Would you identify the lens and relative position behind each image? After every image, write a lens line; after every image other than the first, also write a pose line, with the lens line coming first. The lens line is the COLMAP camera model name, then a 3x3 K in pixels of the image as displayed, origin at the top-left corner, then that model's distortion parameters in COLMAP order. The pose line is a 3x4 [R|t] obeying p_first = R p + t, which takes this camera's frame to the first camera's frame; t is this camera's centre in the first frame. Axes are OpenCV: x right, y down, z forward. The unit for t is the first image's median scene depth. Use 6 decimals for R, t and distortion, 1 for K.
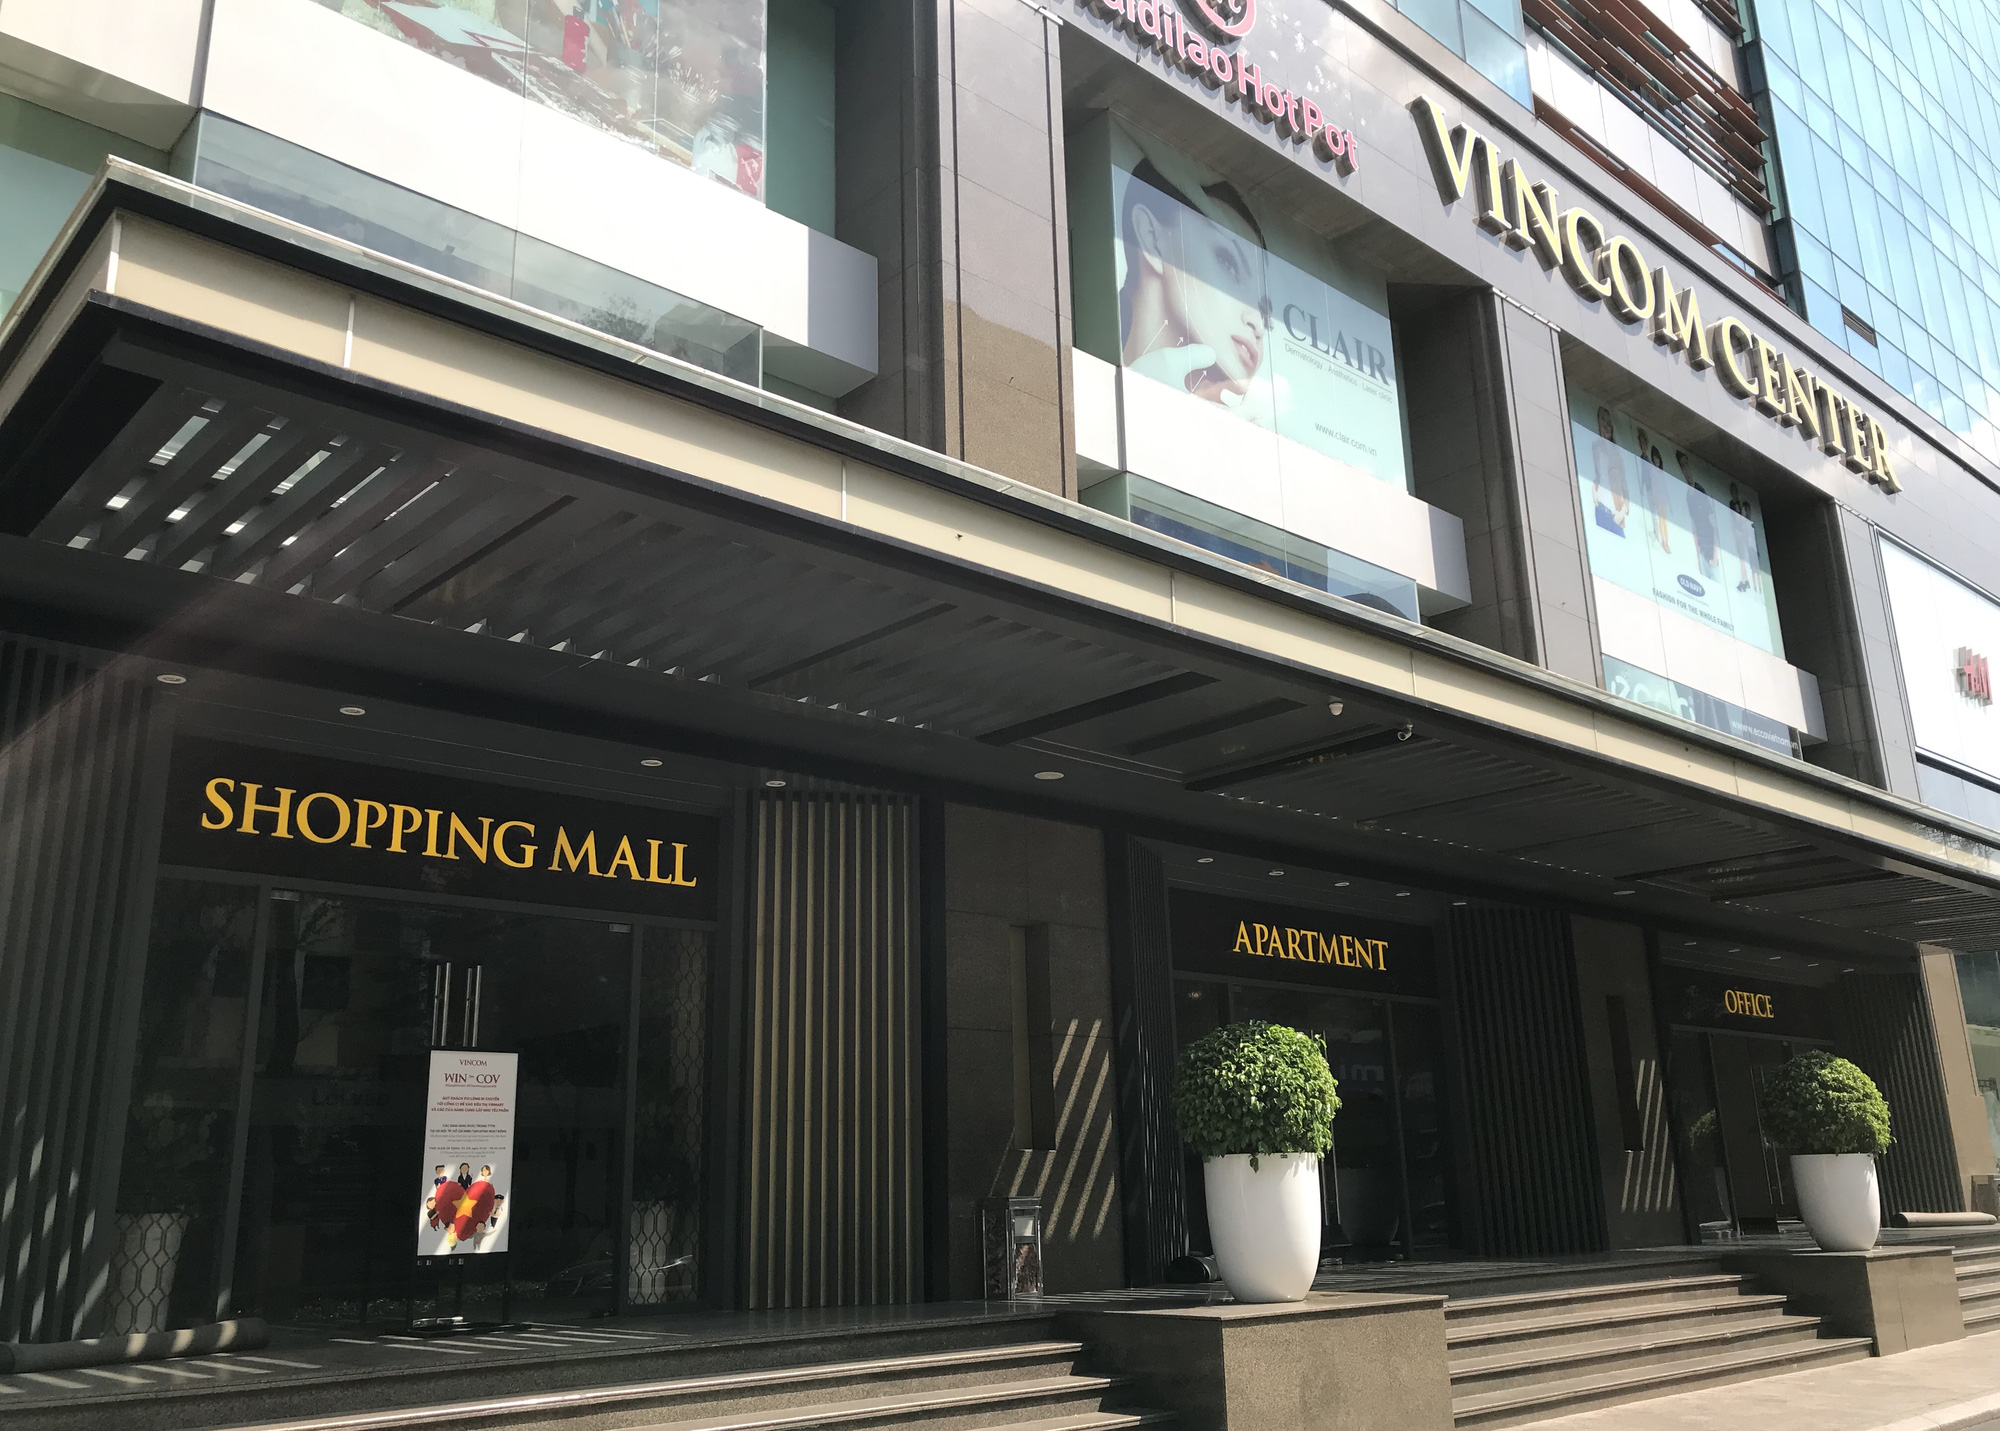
lens RADIAL K [[1655.5, 0, 1000.0], [0, 1655.5, 715.5], [0, 0, 1]] dist [0.041826, -0.004912]
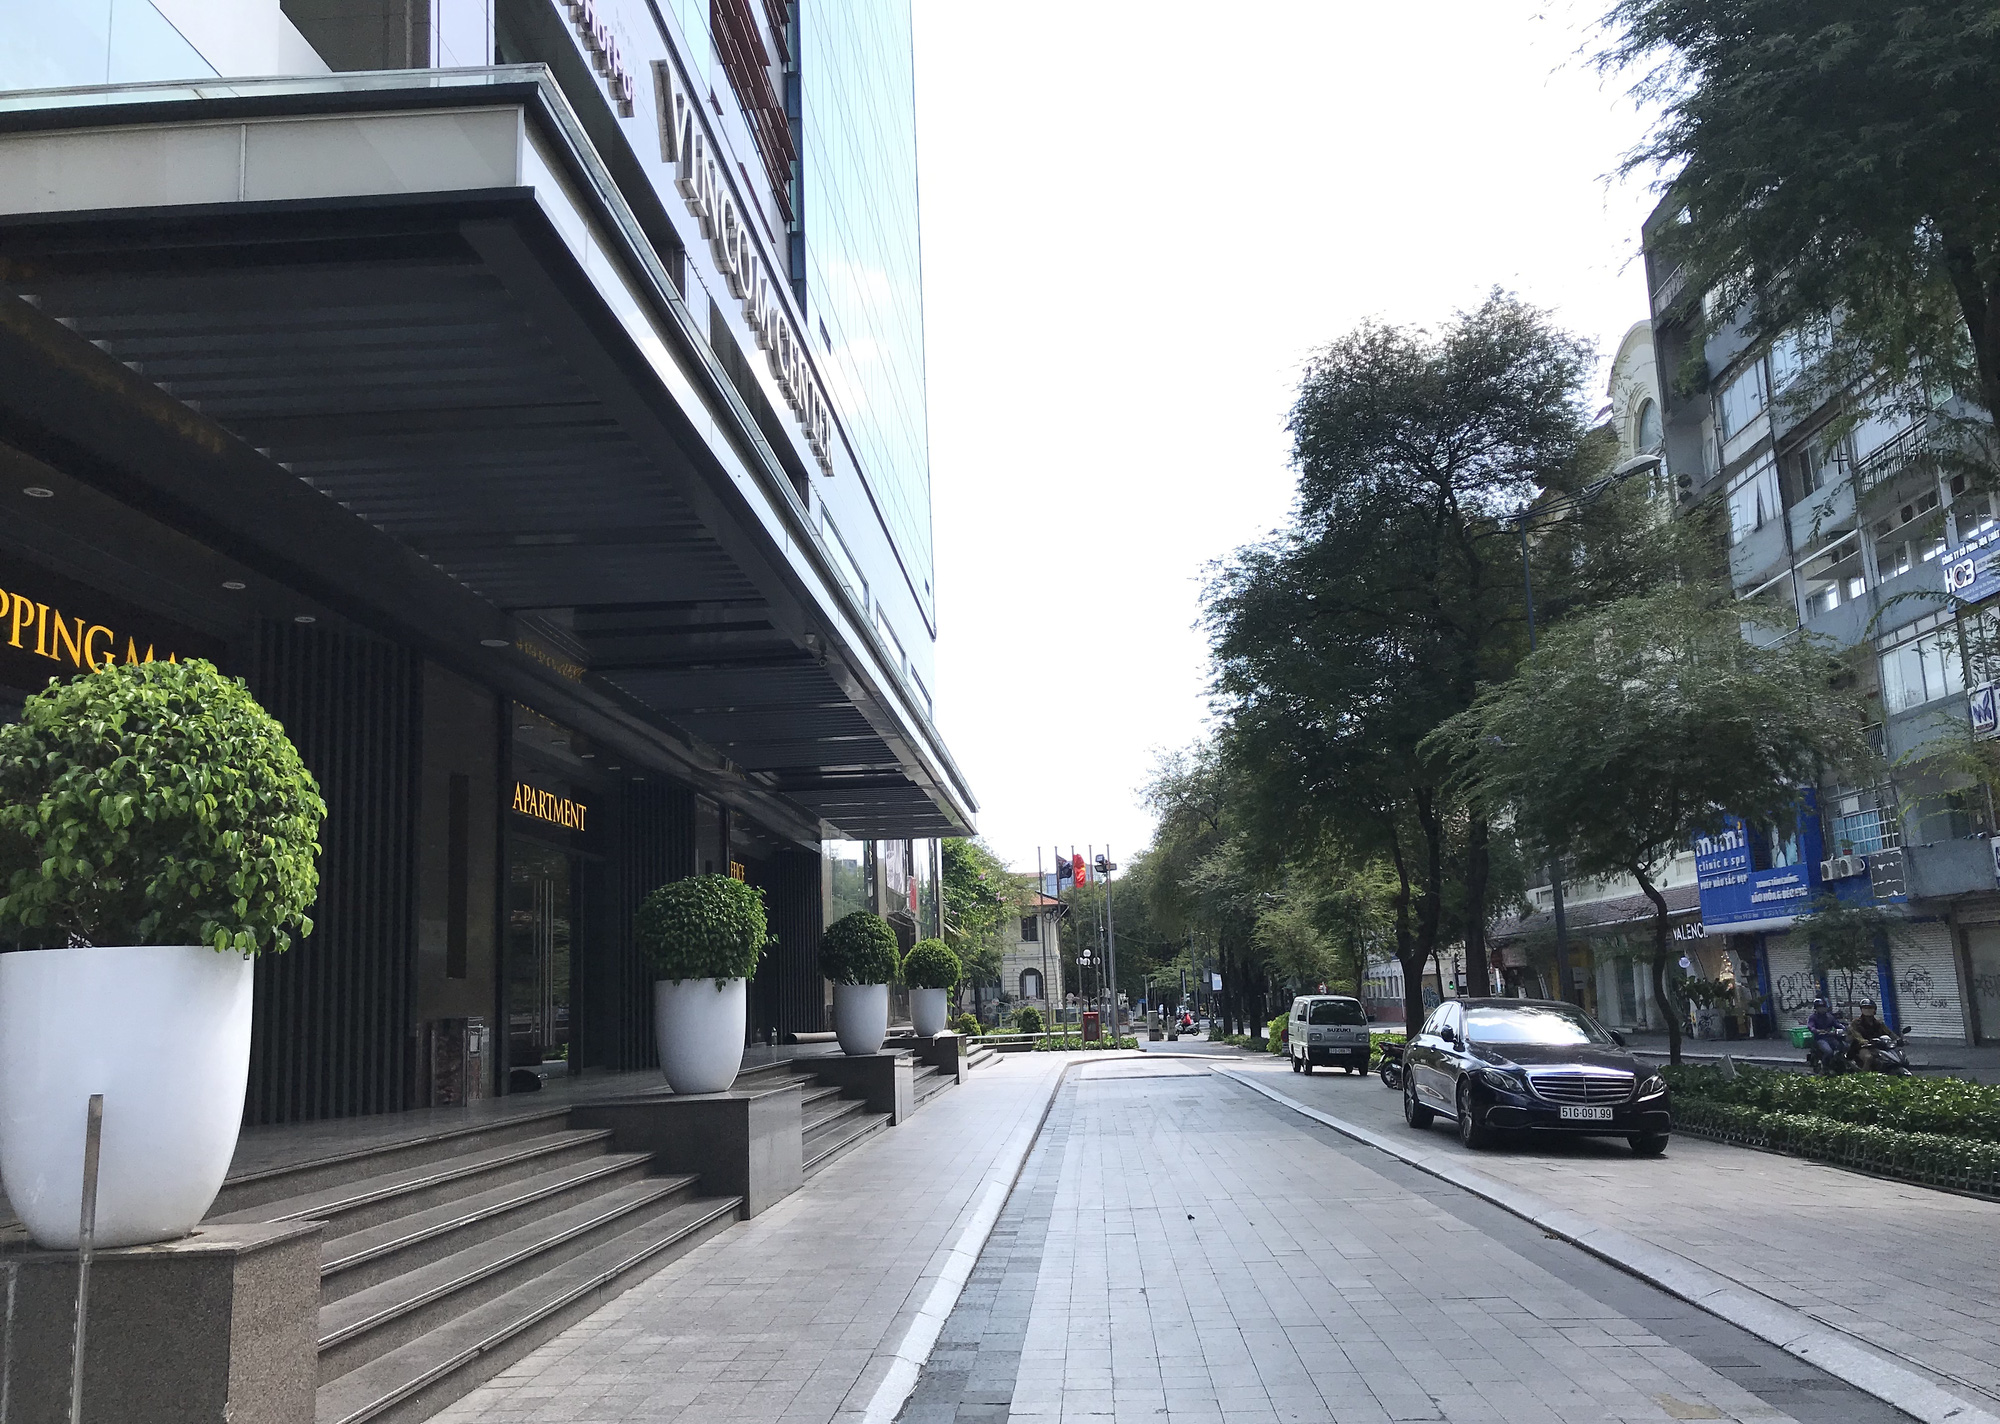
lens RADIAL K [[1655.5, 0, 1000.0], [0, 1655.5, 712.0], [0, 0, 1]] dist [0.041826, -0.004912]
pose [[0.714995, 0.117600, 0.689168, -0.573741], [-0.173704, 0.984723, 0.012179, 0.012186], [-0.677207, -0.128419, 0.724499, -0.030166]]
